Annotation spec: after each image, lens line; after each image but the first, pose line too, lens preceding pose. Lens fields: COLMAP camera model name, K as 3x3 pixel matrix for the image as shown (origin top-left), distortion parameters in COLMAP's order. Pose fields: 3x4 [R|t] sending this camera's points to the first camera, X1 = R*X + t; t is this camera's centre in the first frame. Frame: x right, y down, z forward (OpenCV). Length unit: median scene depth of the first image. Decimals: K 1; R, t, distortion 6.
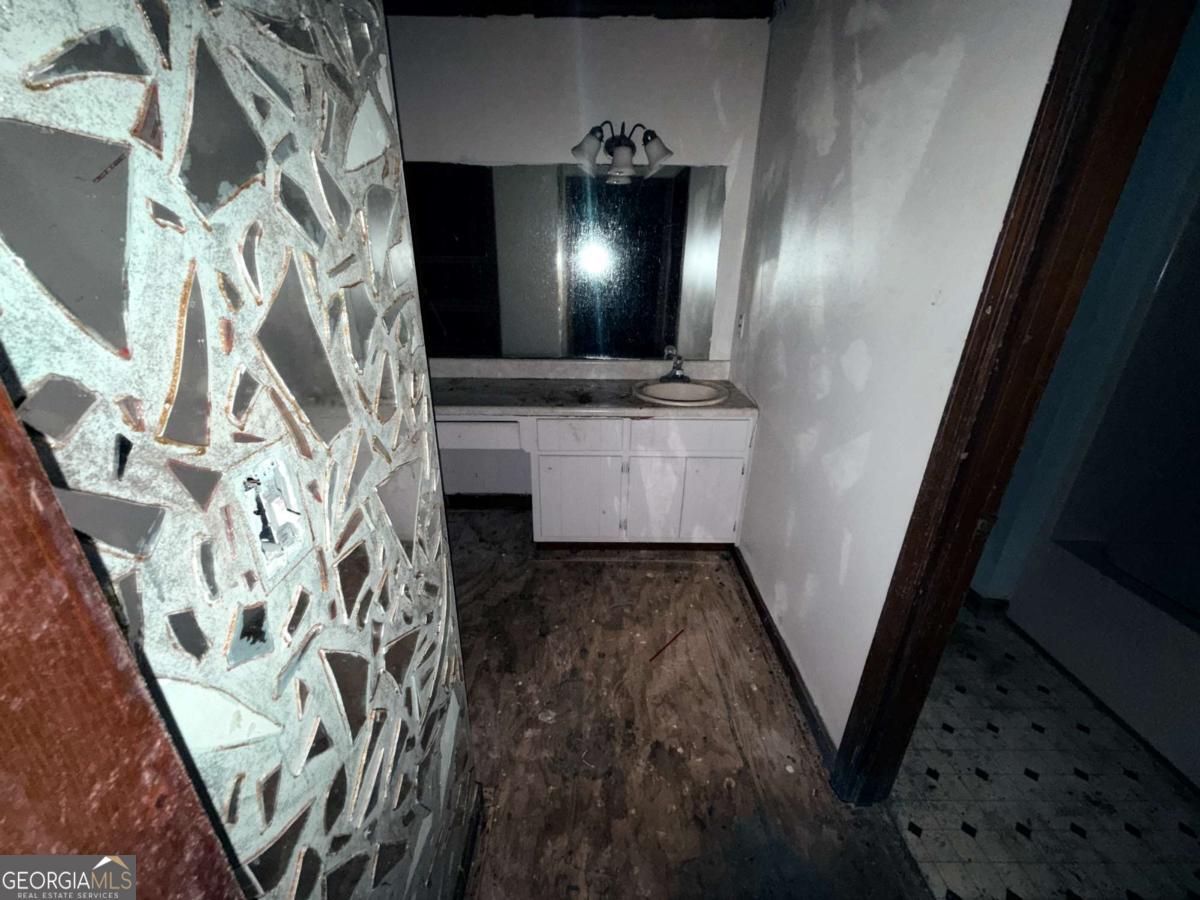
lens RADIAL K [[476.3, 0, 595.1], [0, 476.3, 448.8], [0, 0, 1]] dist [0.000336, -0.000184]
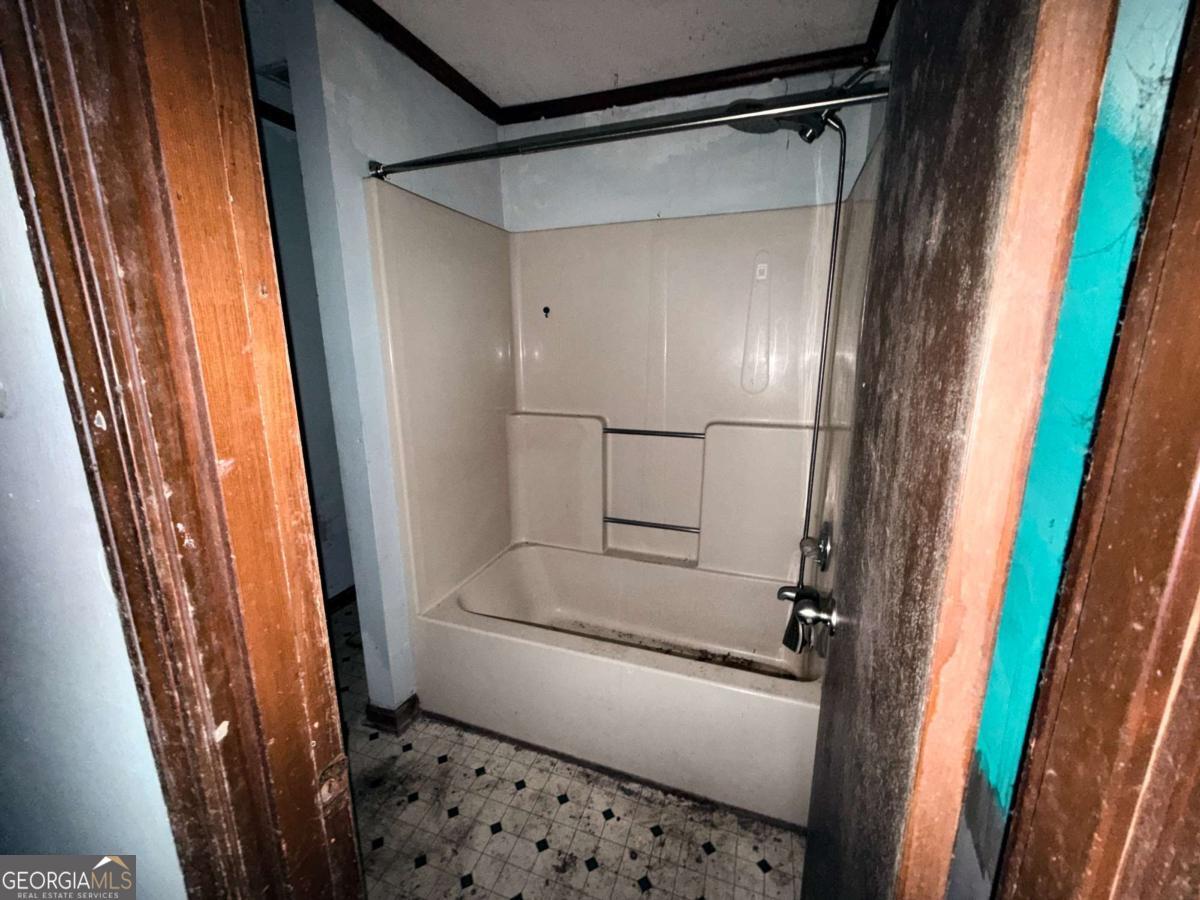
lens RADIAL K [[476.3, 0, 595.1], [0, 476.3, 448.8], [0, 0, 1]] dist [0.000336, -0.000184]
pose [[0.335867, -0.227327, 0.914065, 0.357966], [0.362853, 0.926768, 0.097159, -0.094593], [-0.869213, 0.299039, 0.393757, 0.293445]]
